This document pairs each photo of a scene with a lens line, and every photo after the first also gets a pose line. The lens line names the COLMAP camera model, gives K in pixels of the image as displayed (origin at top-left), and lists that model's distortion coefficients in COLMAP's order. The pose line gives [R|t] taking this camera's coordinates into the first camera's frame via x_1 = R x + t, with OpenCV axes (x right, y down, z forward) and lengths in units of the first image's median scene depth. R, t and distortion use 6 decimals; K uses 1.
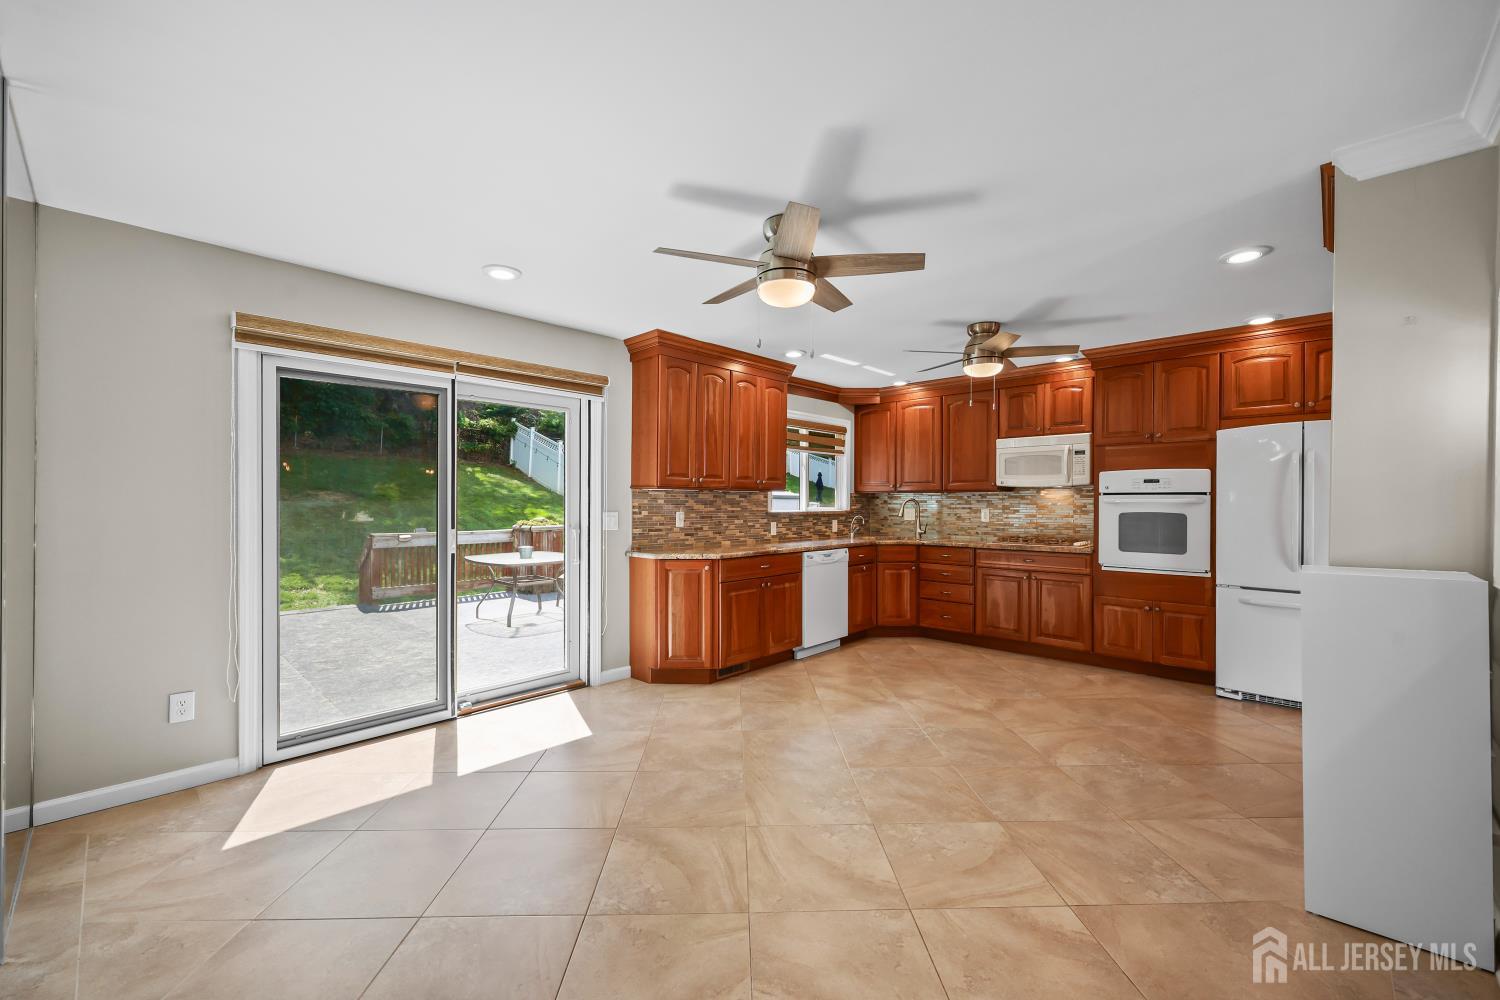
lens RADIAL K [[608.3, 0, 748.6], [0, 608.3, 502.3], [0, 0, 1]] dist [0.002456, 0.000331]
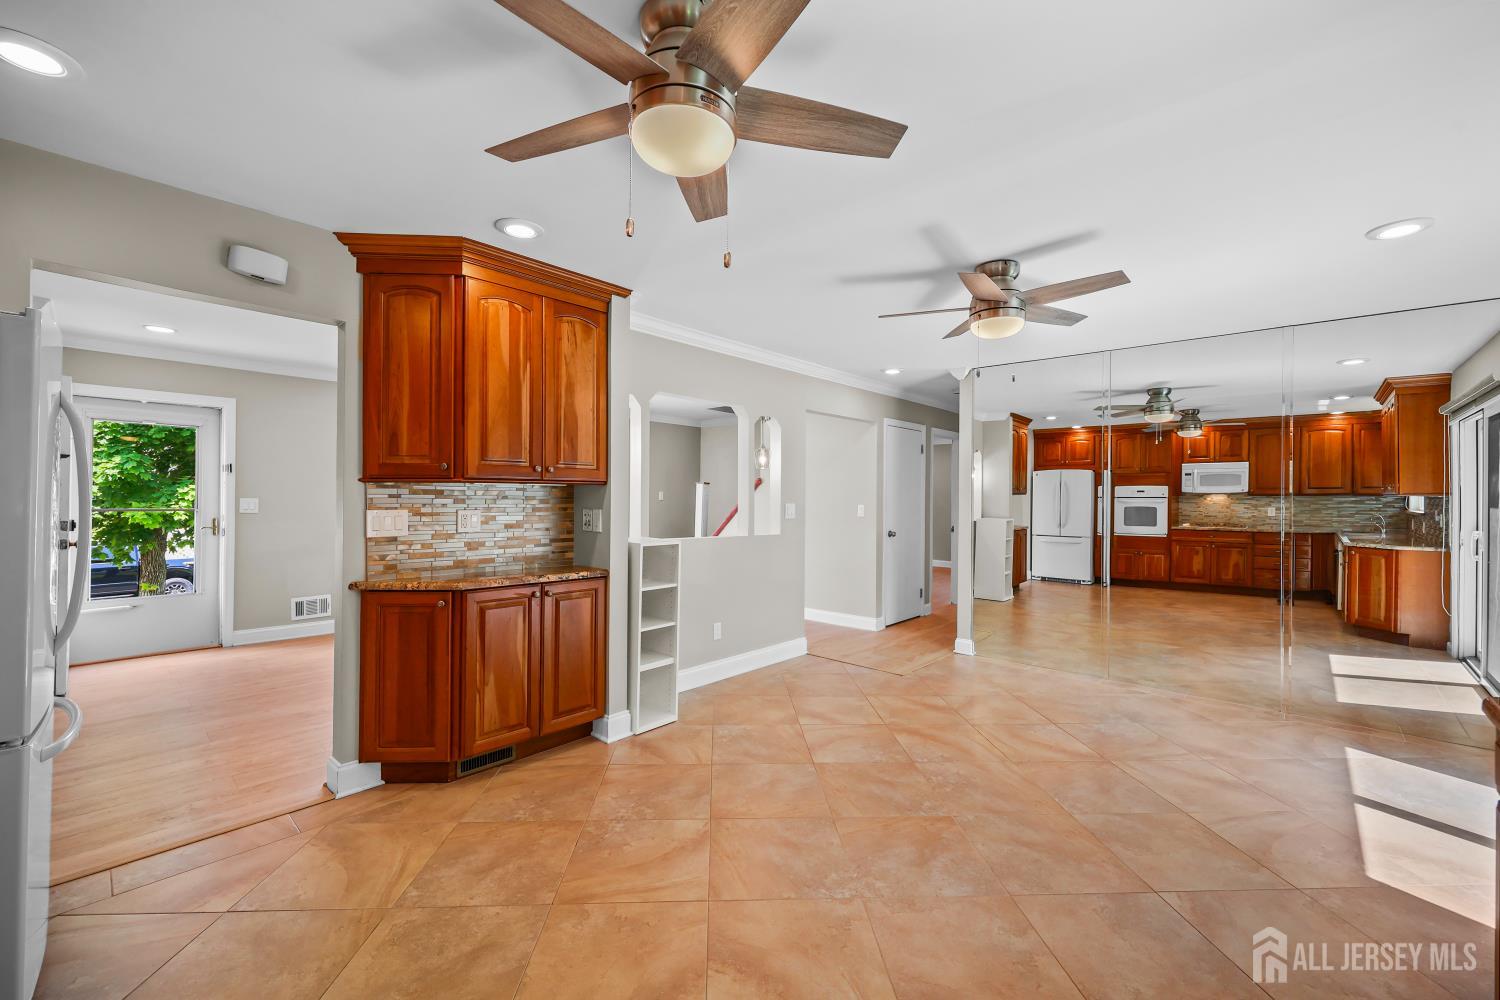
lens RADIAL K [[608.6, 0, 747.4], [0, 608.6, 497.0], [0, 0, 1]] dist [0.000715, -0.000032]
pose [[-0.999632, -0.012454, -0.024101, 0.299452], [-0.012511, 0.999919, 0.002222, -0.011150], [0.024072, 0.002523, -0.999707, 1.150731]]
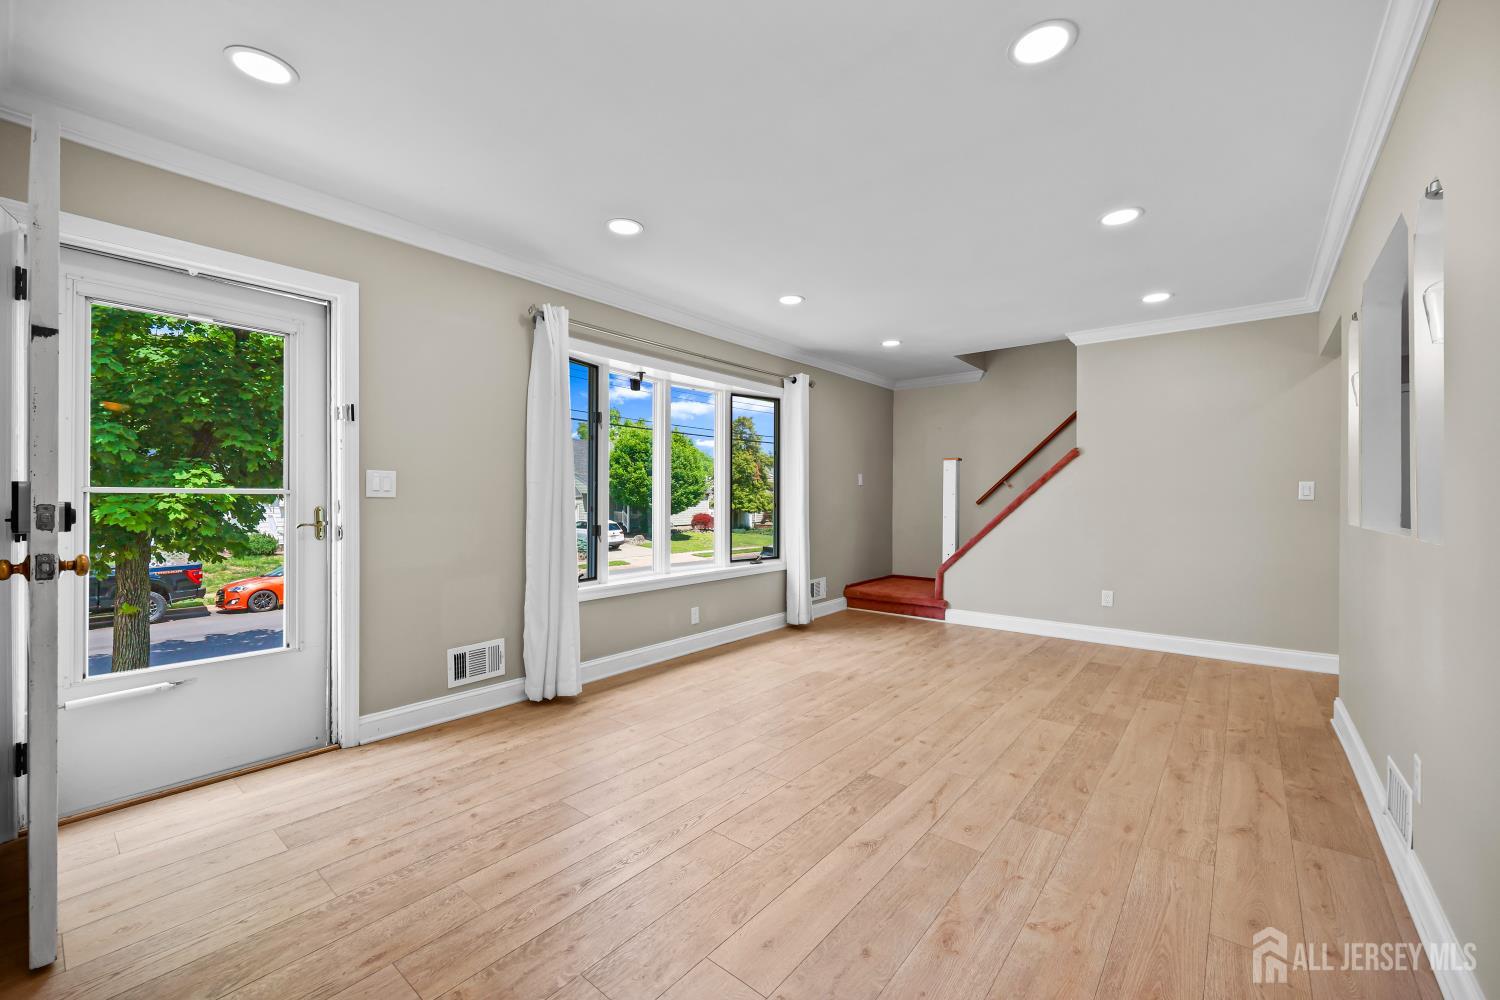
lens RADIAL K [[602.1, 0, 749.4], [0, 602.1, 495.4], [0, 0, 1]] dist [0.002231, 0.000575]
pose [[-0.996860, -0.004743, -0.079046, 0.867924], [-0.004794, 0.999988, 0.000460, 0.028295], [0.079043, 0.000837, -0.996871, 0.641414]]
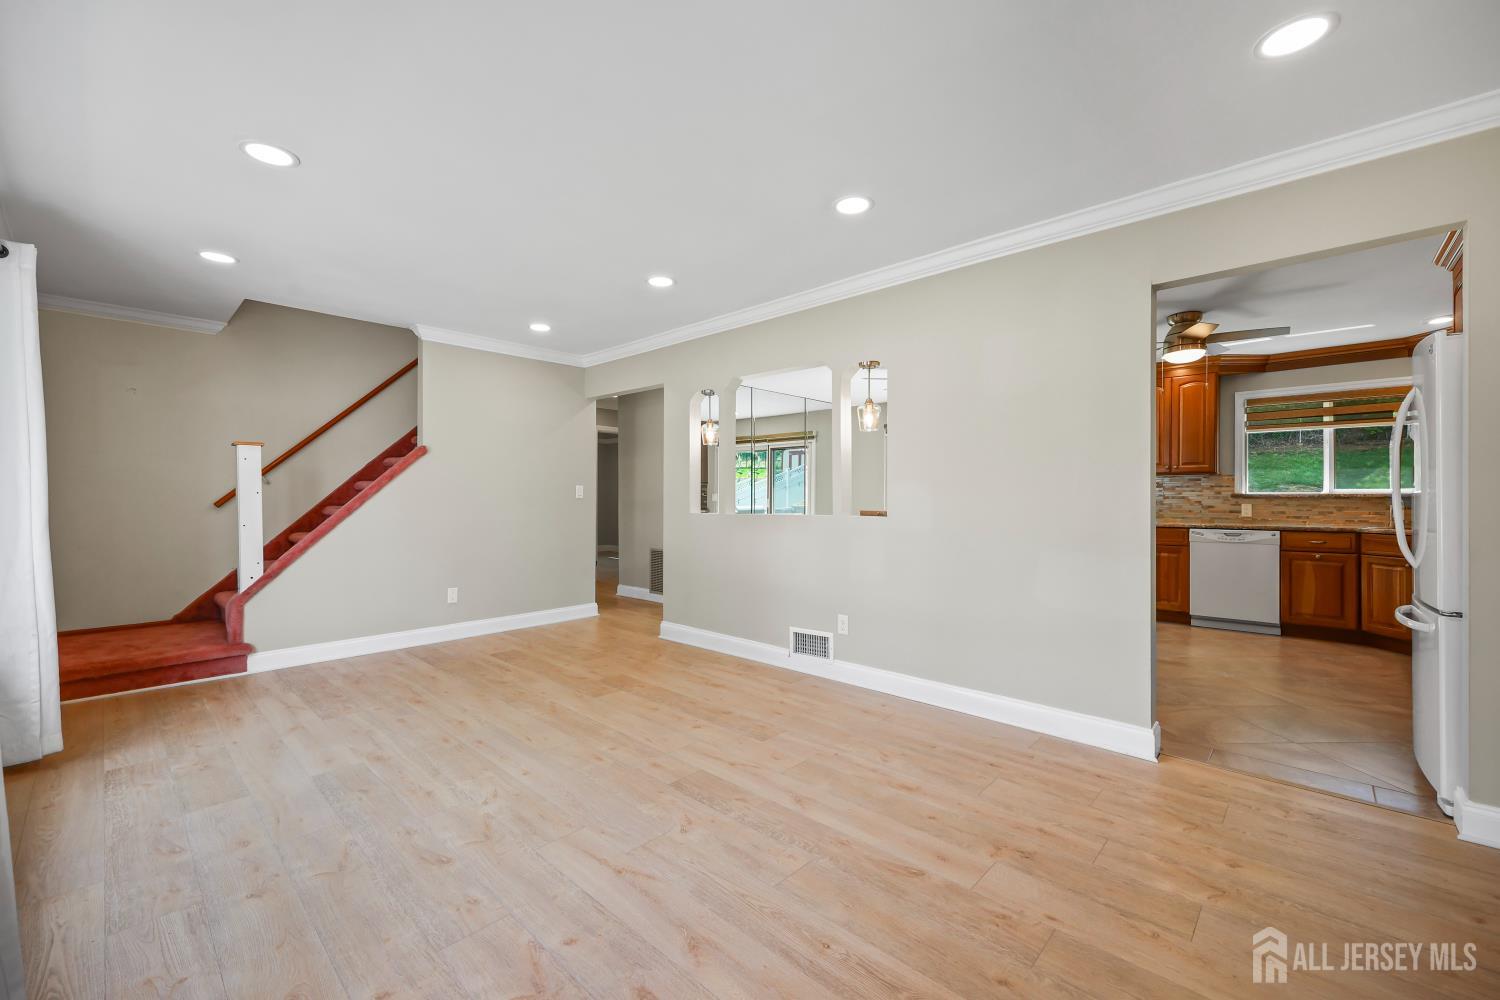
lens RADIAL K [[608.6, 0, 747.4], [0, 608.6, 497.0], [0, 0, 1]] dist [0.000715, -0.000032]
pose [[0.006386, -0.001515, -0.999978, 1.238924], [-0.002854, 0.999995, -0.001533, 0.029263], [0.999976, 0.002864, 0.006381, 0.184918]]
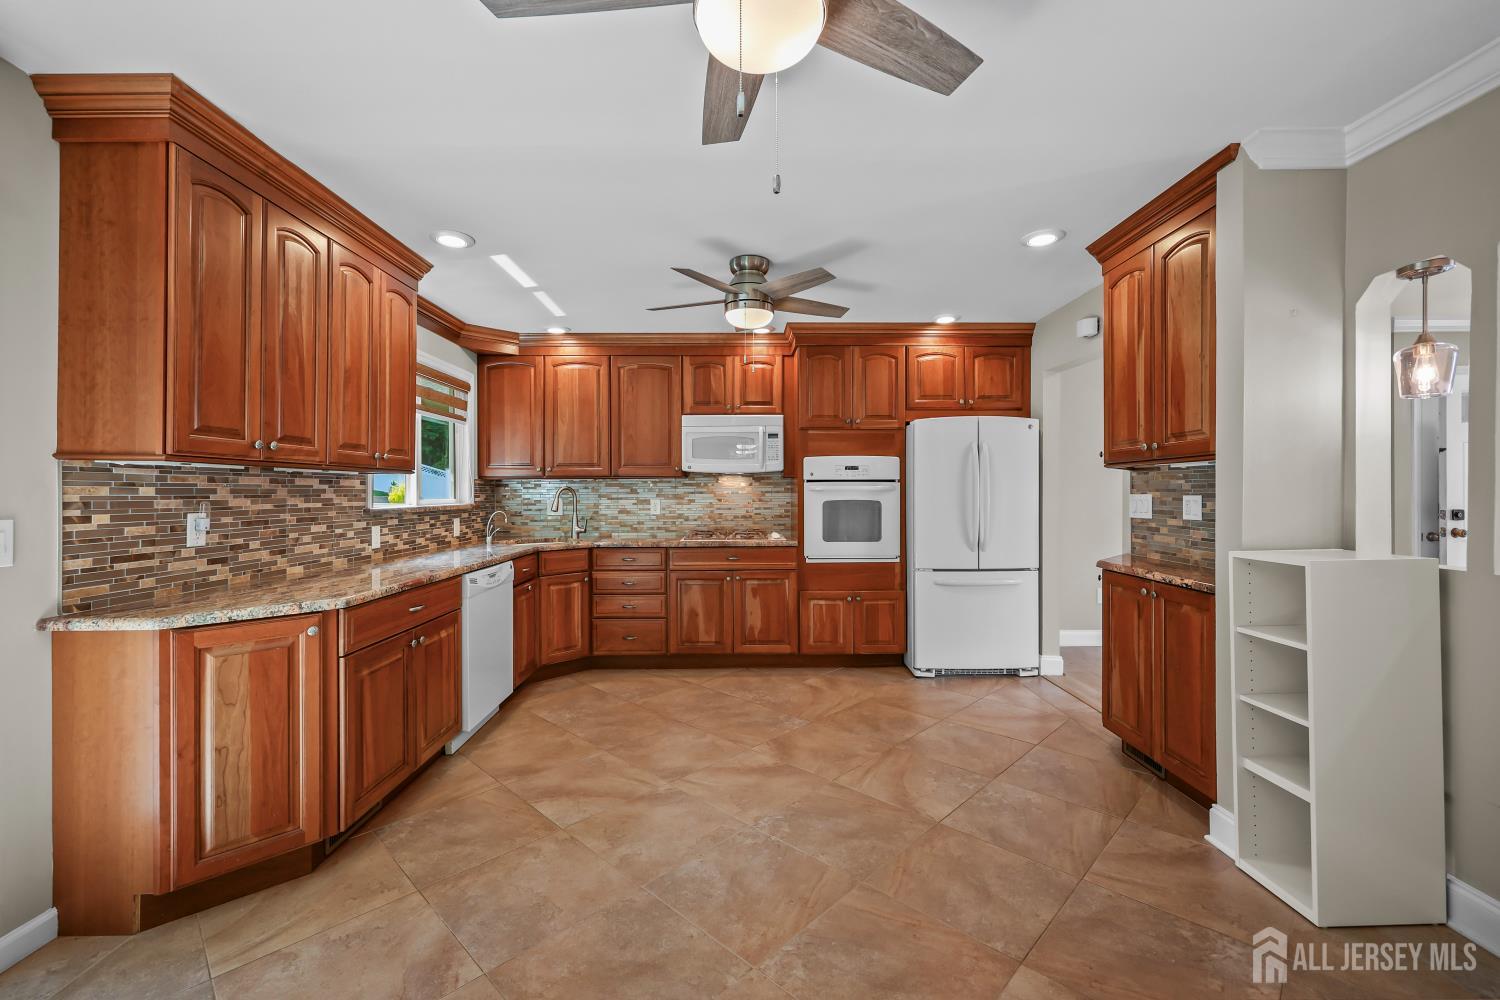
lens RADIAL K [[629.7, 0, 750.6], [0, 629.7, 490.9], [0, 0, 1]] dist [0.001045, 0.000494]
pose [[0.716678, -0.004293, 0.697392, -0.145767], [0.006501, 0.999979, -0.000526, 0.001380], [-0.697374, 0.004911, 0.716690, 0.363117]]
